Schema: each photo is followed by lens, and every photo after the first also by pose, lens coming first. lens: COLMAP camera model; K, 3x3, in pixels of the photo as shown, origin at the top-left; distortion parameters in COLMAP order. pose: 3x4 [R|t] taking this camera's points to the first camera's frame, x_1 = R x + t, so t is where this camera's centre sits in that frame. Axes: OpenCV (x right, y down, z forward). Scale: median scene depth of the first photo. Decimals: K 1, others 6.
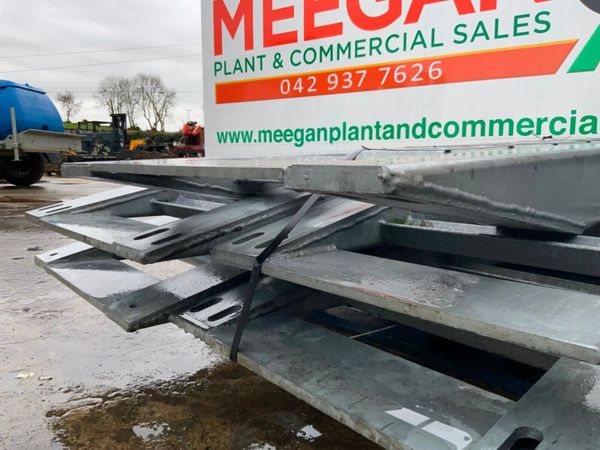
lens RADIAL K [[497.7, 0, 303.0], [0, 497.7, 225.6], [0, 0, 1]] dist [0.087320, -0.171329]
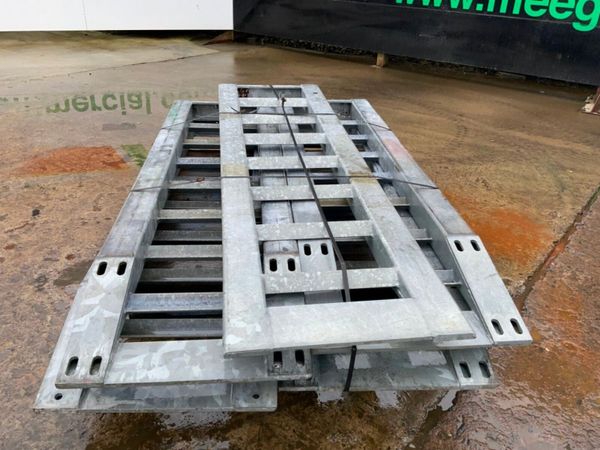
lens RADIAL K [[498.0, 0, 300.0], [0, 498.0, 225.0], [0, 0, 1]] dist [0.078972, -0.120575]
pose [[0.596866, -0.365476, 0.714268, -0.136896], [0.074130, 0.911541, 0.404471, -0.113516], [-0.798909, -0.188467, 0.571161, 0.004515]]
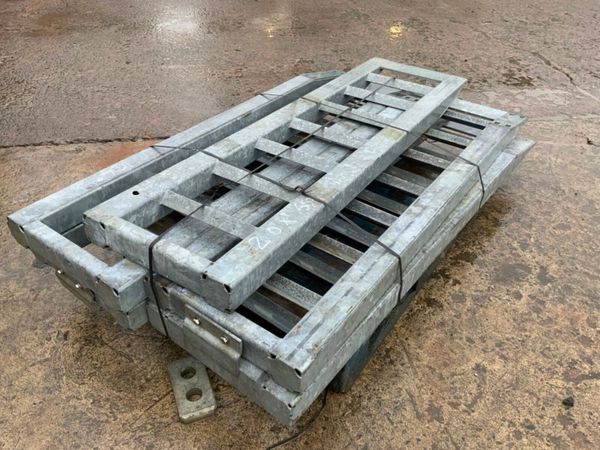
lens RADIAL K [[492.9, 0, 300.0], [0, 492.9, 225.0], [0, 0, 1]] dist [0.095039, -0.223351]
pose [[-0.975797, 0.106222, -0.191148, 0.167465], [-0.058842, 0.714326, 0.697335, -0.204073], [0.210615, 0.691705, -0.690786, 0.436198]]
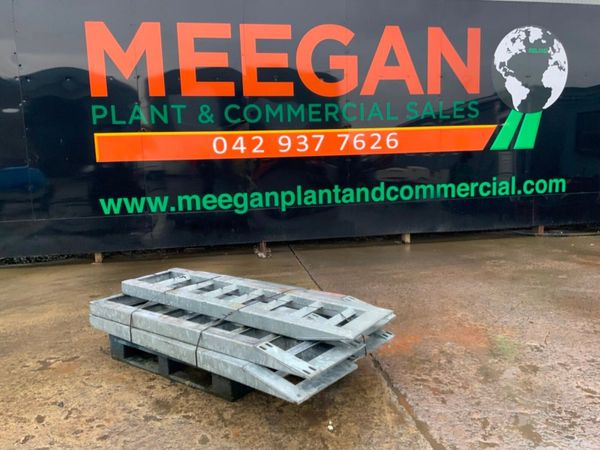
lens RADIAL K [[498.0, 0, 300.0], [0, 498.0, 225.0], [0, 0, 1]] dist [0.078972, -0.120575]
pose [[-0.185435, -0.128123, 0.974268, -0.440123], [0.161903, 0.973930, 0.158894, -0.180973], [-0.969227, 0.187201, -0.159857, 0.197524]]
